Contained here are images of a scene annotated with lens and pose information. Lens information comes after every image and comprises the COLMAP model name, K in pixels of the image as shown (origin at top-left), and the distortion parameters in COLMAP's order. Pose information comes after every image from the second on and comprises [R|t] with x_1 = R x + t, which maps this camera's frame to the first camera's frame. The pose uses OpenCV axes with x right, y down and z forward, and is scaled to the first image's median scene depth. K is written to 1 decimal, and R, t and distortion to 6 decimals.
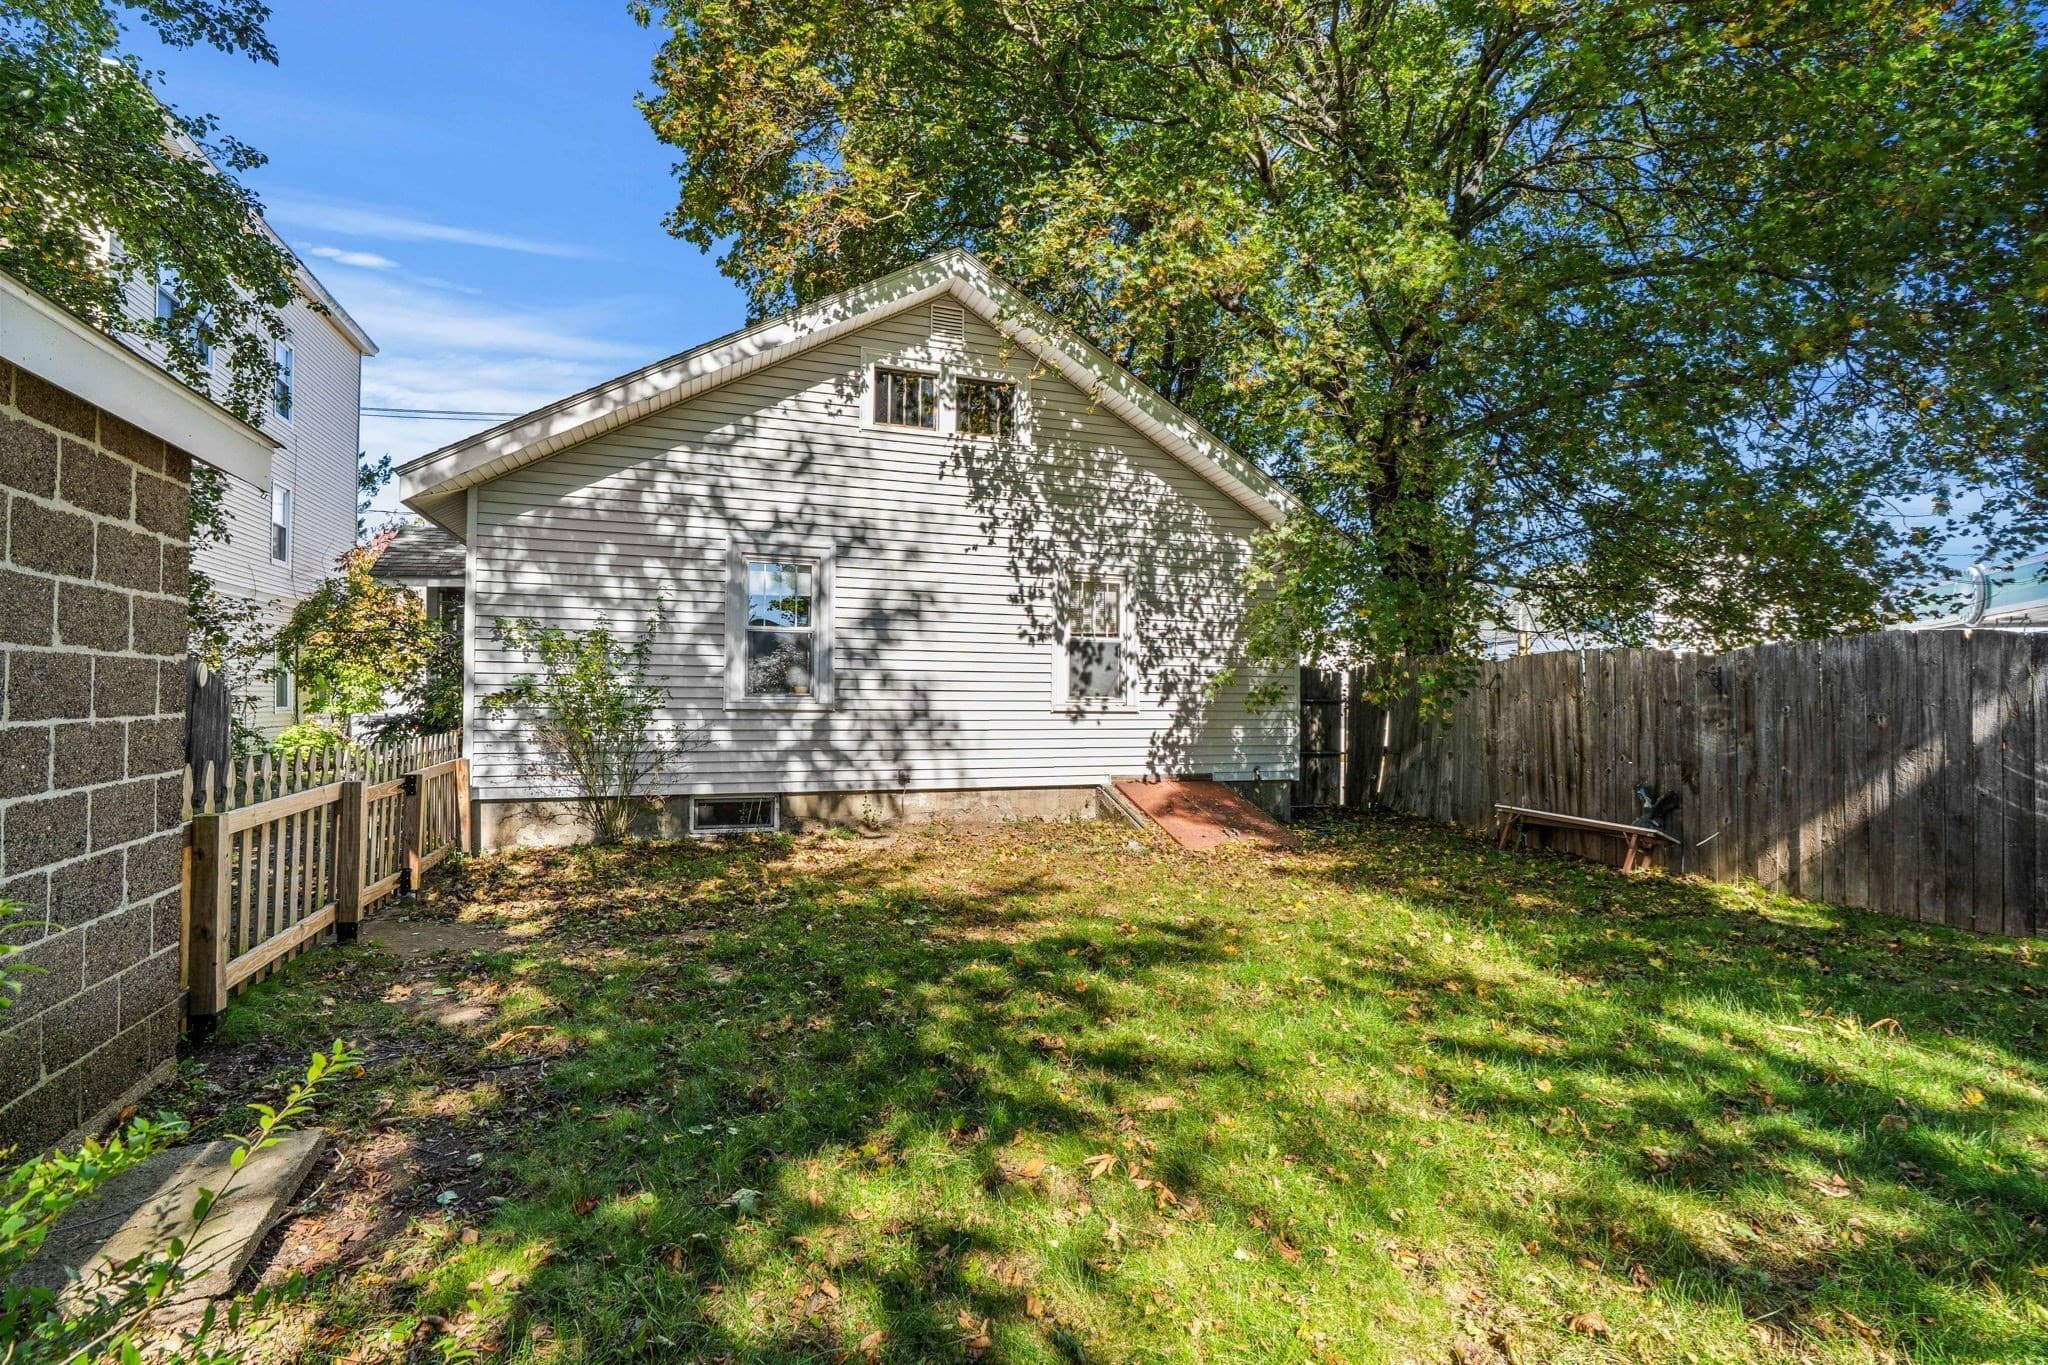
lens RADIAL K [[931.6, 0, 1024.0], [0, 931.6, 682.5], [0, 0, 1]] dist [0.000945, 0.000089]
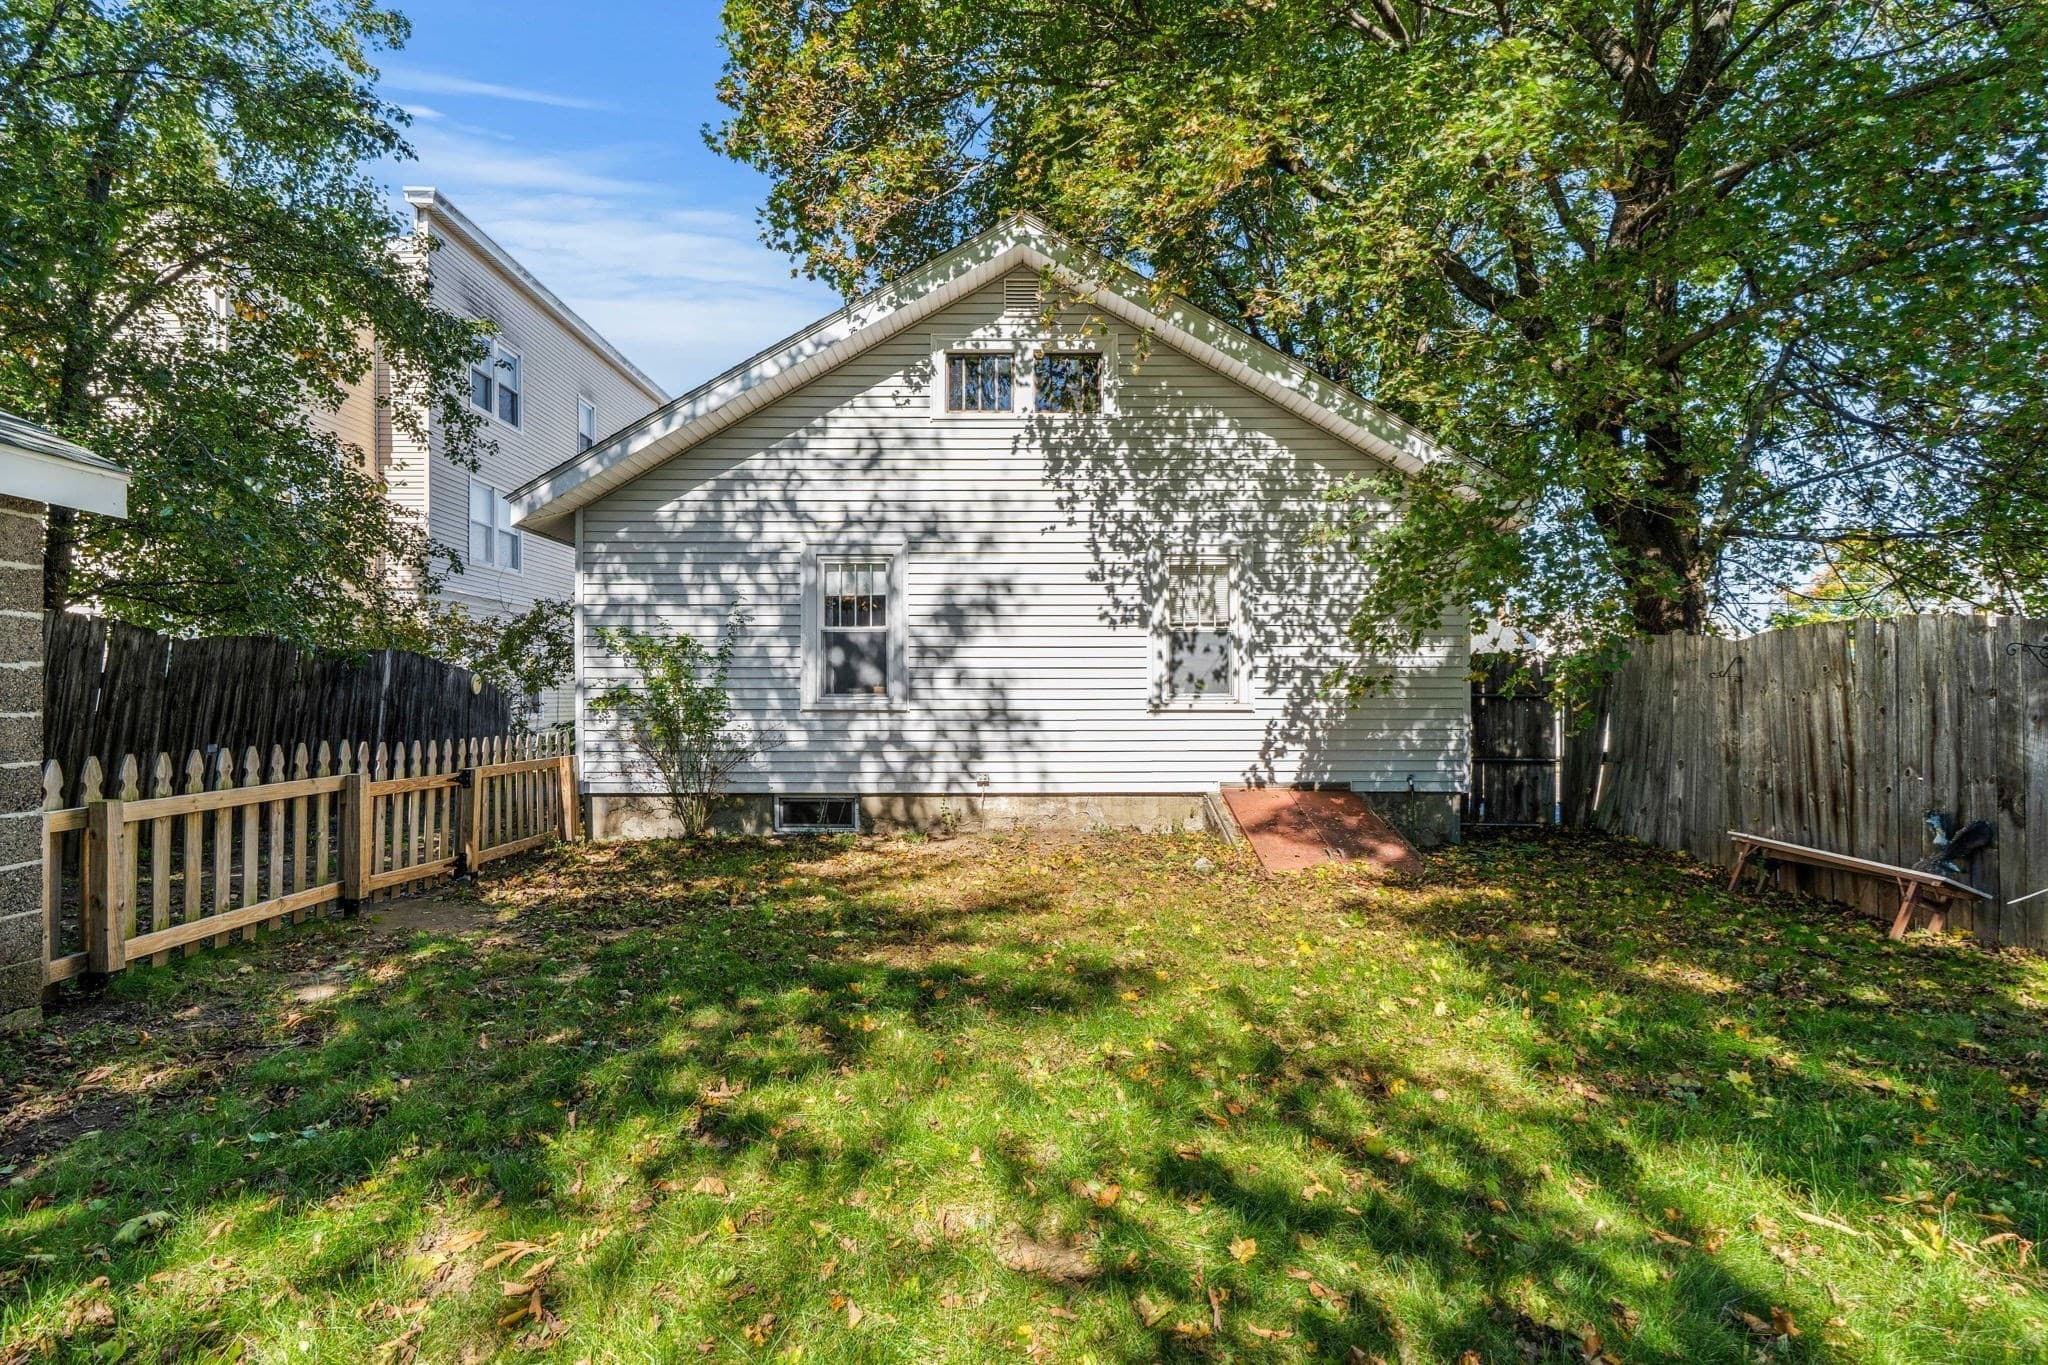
lens RADIAL K [[940.2, 0, 1029.1], [0, 940.2, 688.7], [0, 0, 1]] dist [-0.005840, -0.000049]
pose [[0.942836, -0.013122, -0.333000, 0.247647], [0.015247, 0.999877, 0.003769, 0.005733], [0.332909, -0.008631, 0.942919, 0.116094]]
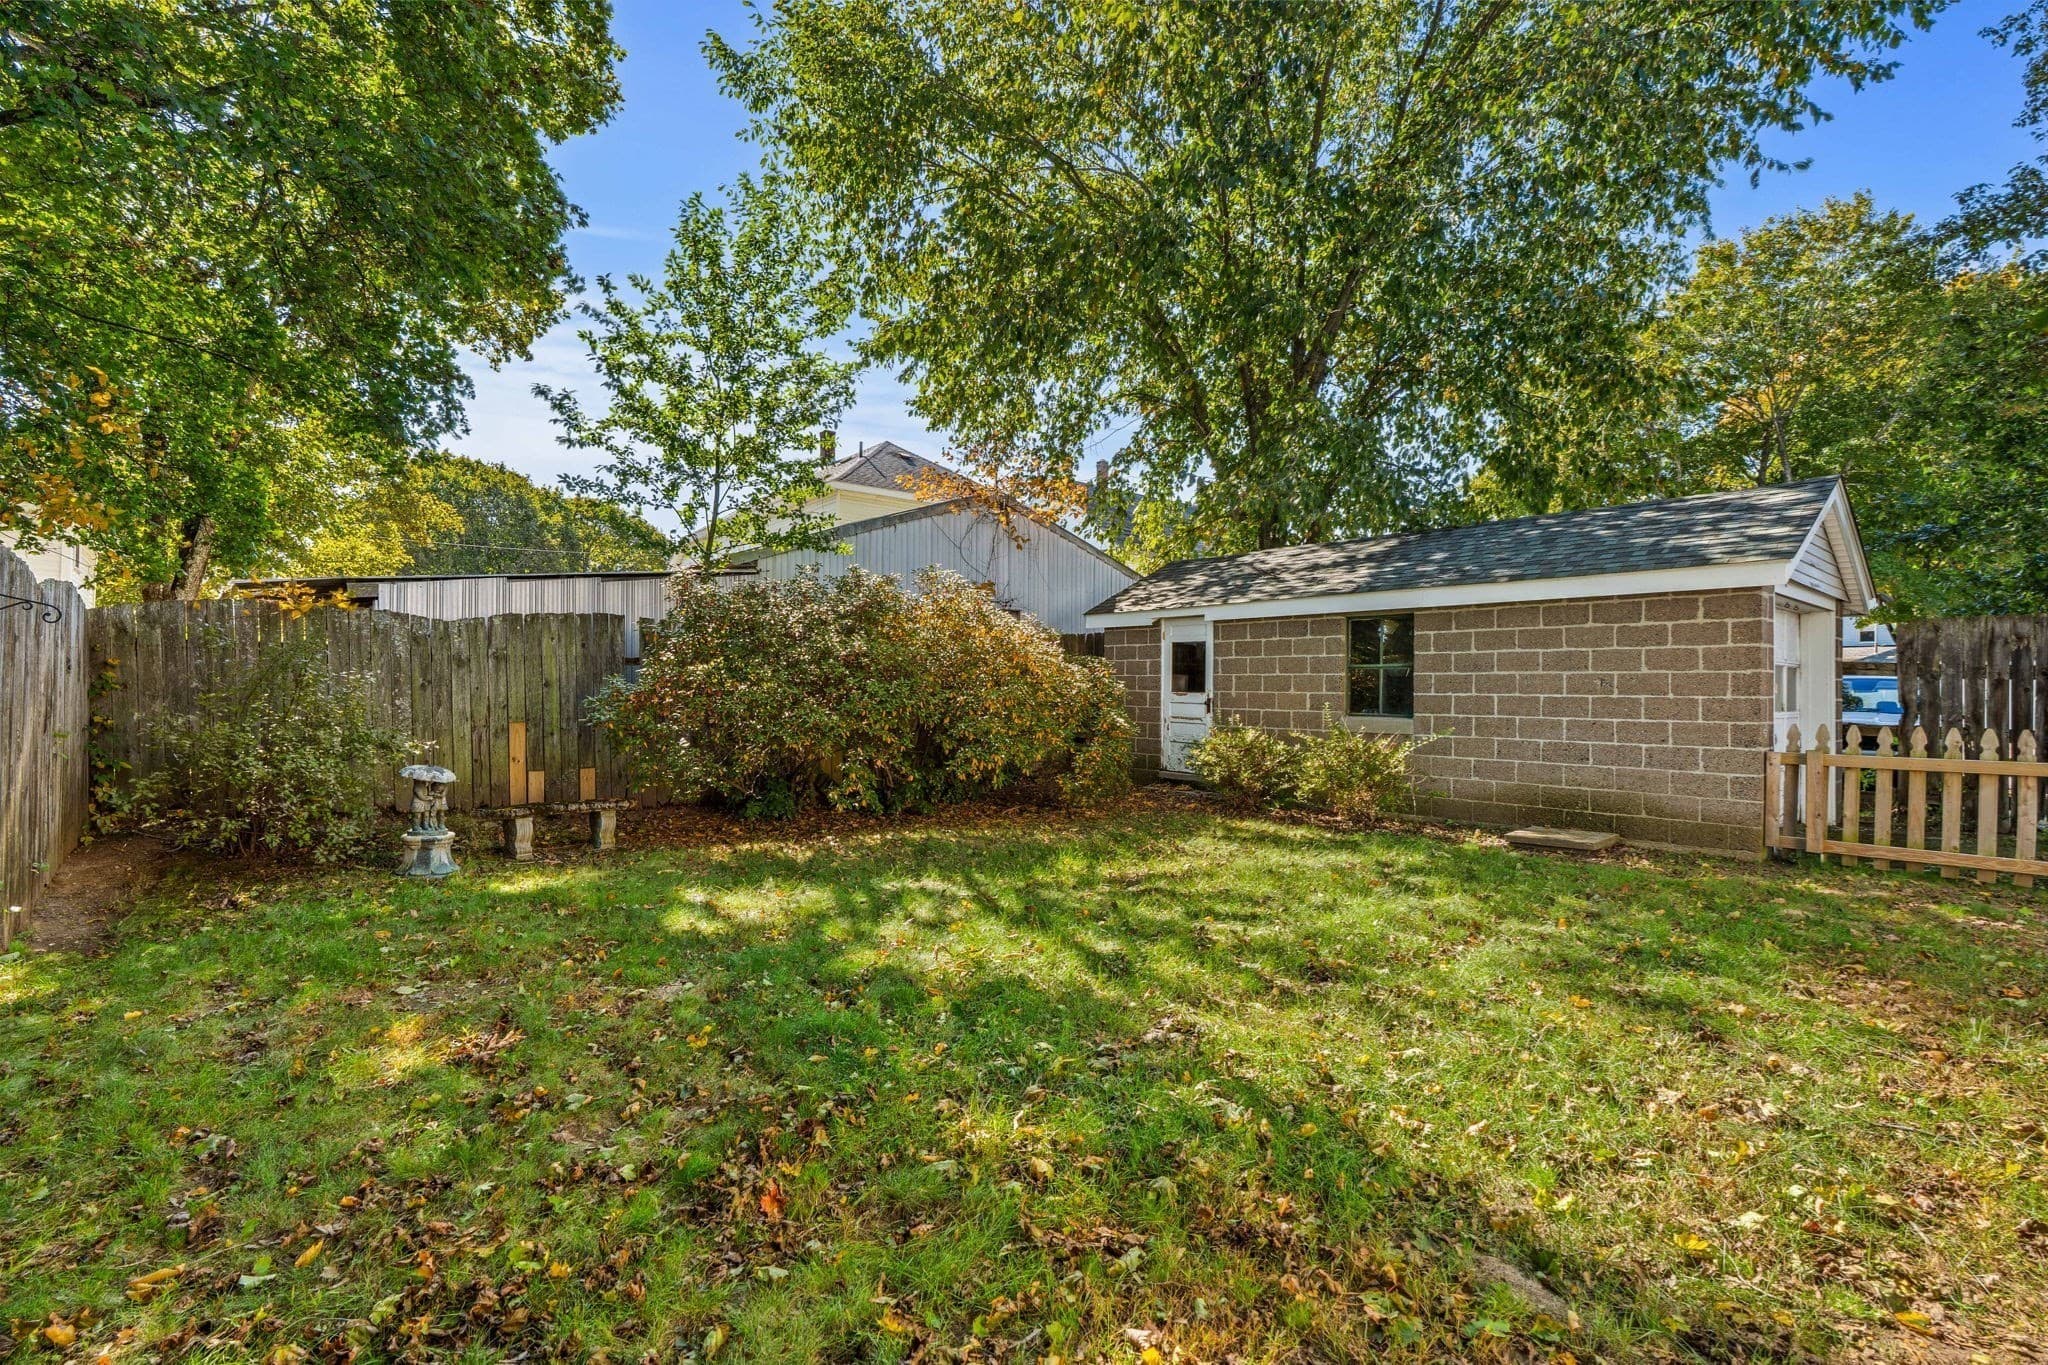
lens RADIAL K [[940.2, 0, 1029.1], [0, 940.2, 688.7], [0, 0, 1]] dist [-0.005840, -0.000049]
pose [[-0.945793, -0.007672, -0.324680, 0.538260], [-0.004983, 0.999946, -0.009113, 0.019544], [0.324732, -0.007001, -0.945780, 0.966641]]
